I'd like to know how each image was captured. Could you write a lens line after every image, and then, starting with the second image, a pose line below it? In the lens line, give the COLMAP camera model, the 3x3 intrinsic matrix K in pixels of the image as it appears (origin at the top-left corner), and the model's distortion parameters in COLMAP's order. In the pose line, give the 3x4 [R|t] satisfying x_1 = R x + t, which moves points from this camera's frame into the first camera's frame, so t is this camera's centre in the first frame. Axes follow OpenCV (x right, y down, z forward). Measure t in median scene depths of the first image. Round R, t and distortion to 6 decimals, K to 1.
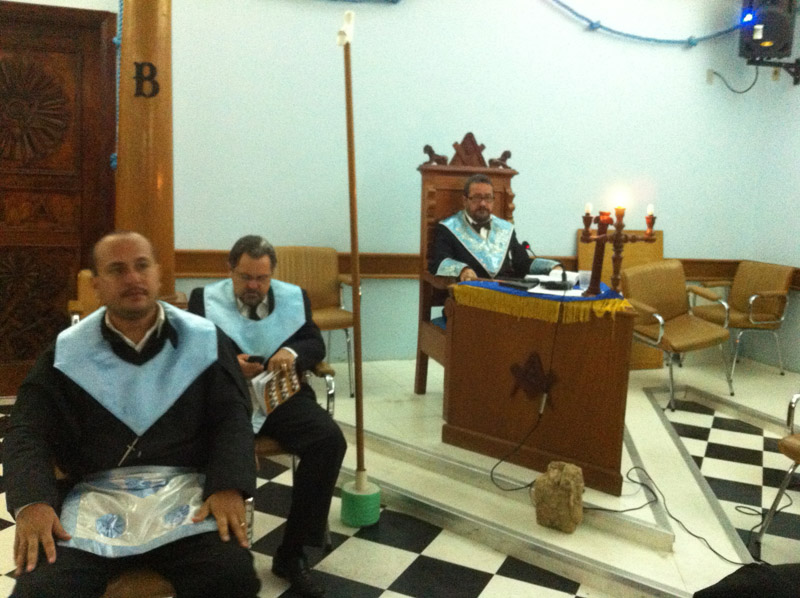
lens RADIAL K [[830.5, 0, 400.7], [0, 830.5, 295.0], [0, 0, 1]] dist [-0.003577, 0.000000]
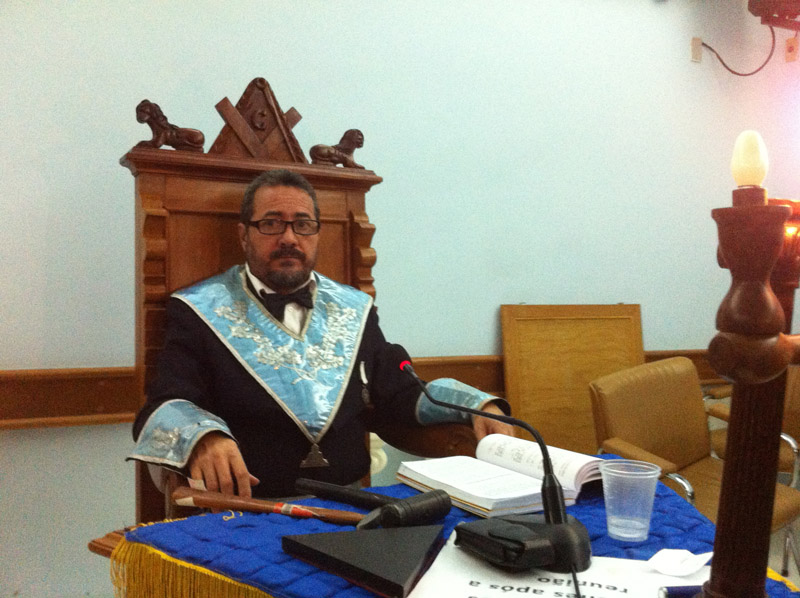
lens RADIAL K [[830.5, 0, 401.3], [0, 830.5, 299.0], [0, 0, 1]] dist [-0.003577, 0.000000]
pose [[0.990151, -0.028486, 0.137074, 0.095335], [0.042263, 0.994223, -0.098667, -0.042830], [-0.133471, 0.103489, 0.985635, 0.604074]]
